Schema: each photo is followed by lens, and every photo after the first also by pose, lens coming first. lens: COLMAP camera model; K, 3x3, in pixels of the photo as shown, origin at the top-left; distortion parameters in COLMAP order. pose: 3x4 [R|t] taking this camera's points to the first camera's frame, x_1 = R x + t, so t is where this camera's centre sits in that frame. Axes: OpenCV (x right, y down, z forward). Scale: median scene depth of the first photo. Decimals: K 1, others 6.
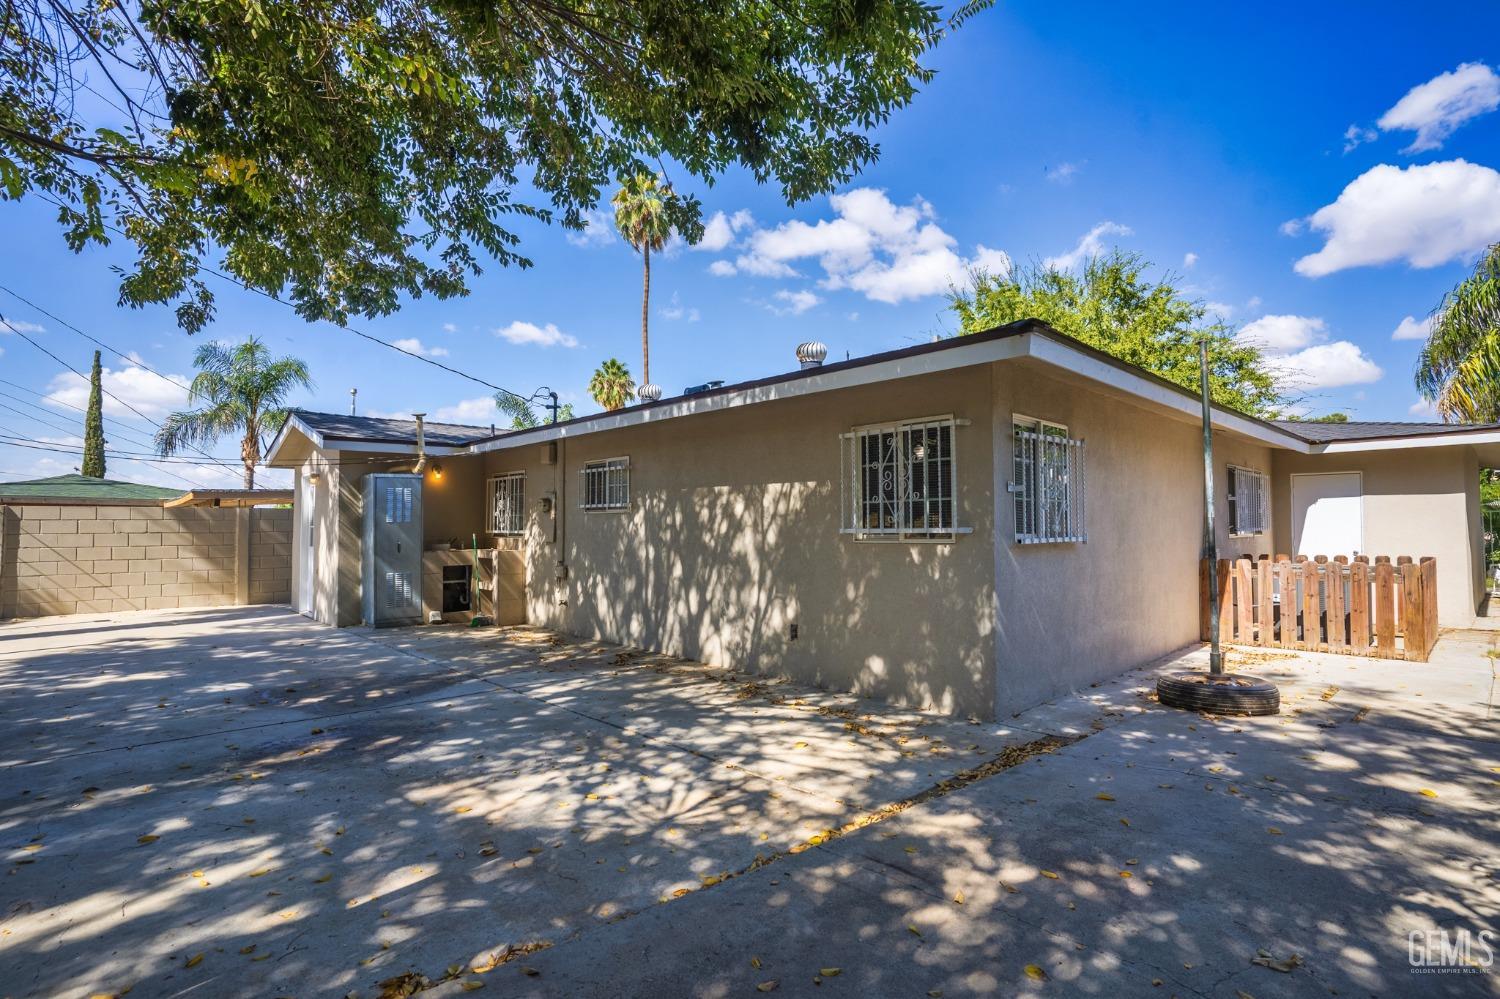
lens RADIAL K [[718.0, 0, 744.8], [0, 718.0, 505.1], [0, 0, 1]] dist [0.001833, -0.001072]
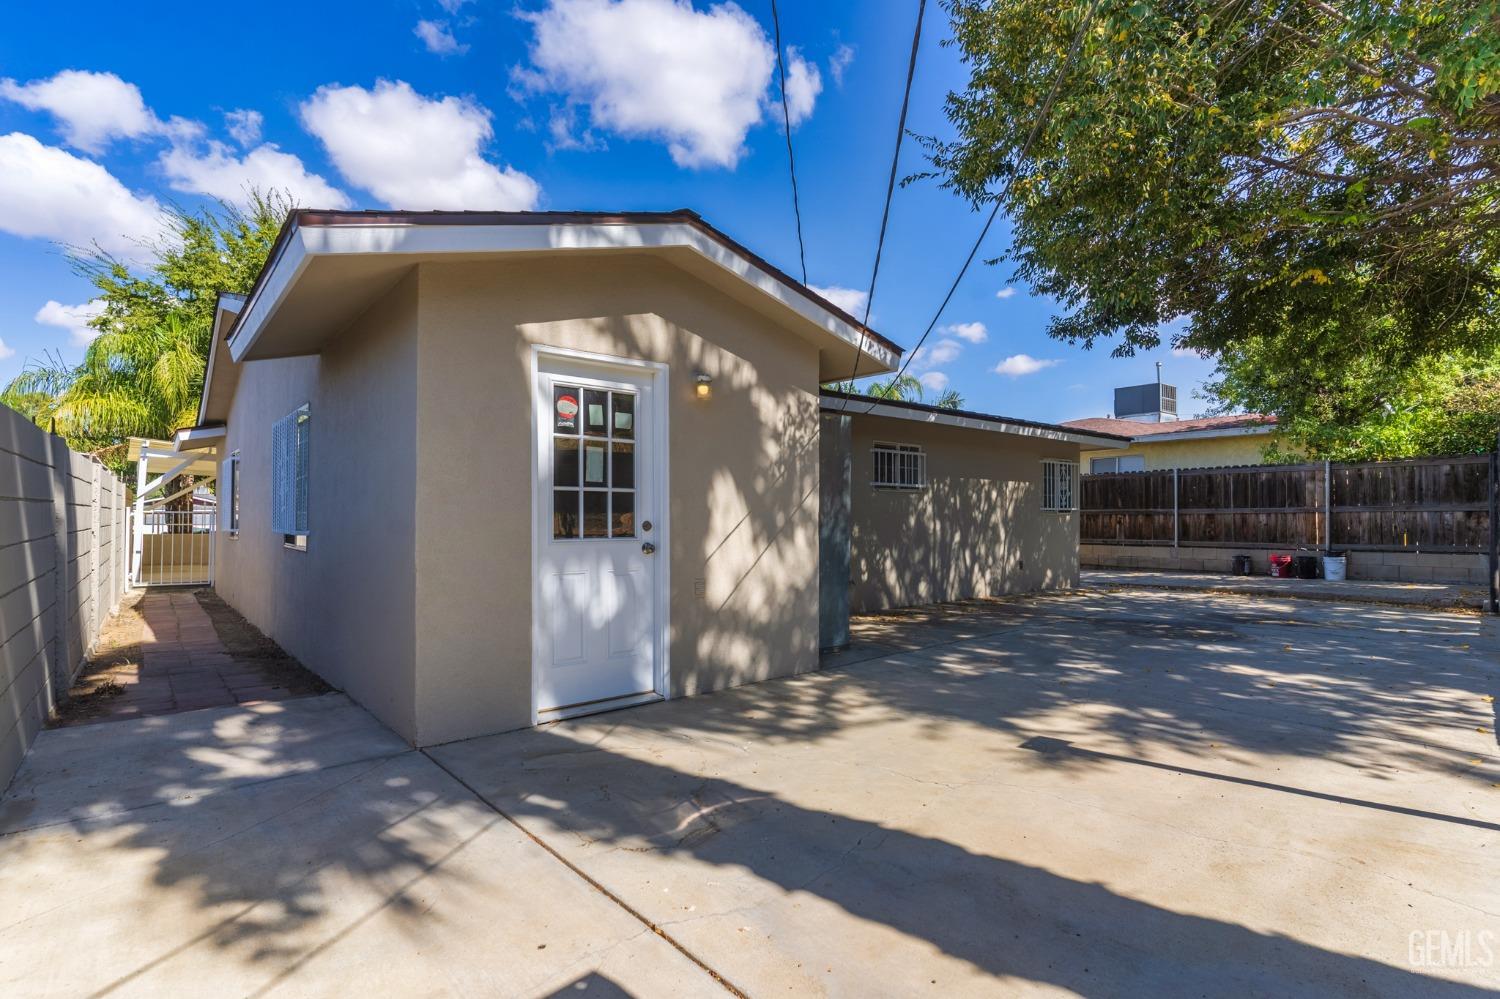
lens RADIAL K [[718.0, 0, 747.0], [0, 718.0, 509.5], [0, 0, 1]] dist [0.001833, -0.001072]
pose [[0.050611, 0.016753, 0.998578, -1.795229], [-0.028555, 0.999475, -0.015321, 0.084730], [-0.998310, -0.027739, 0.051063, 1.622898]]
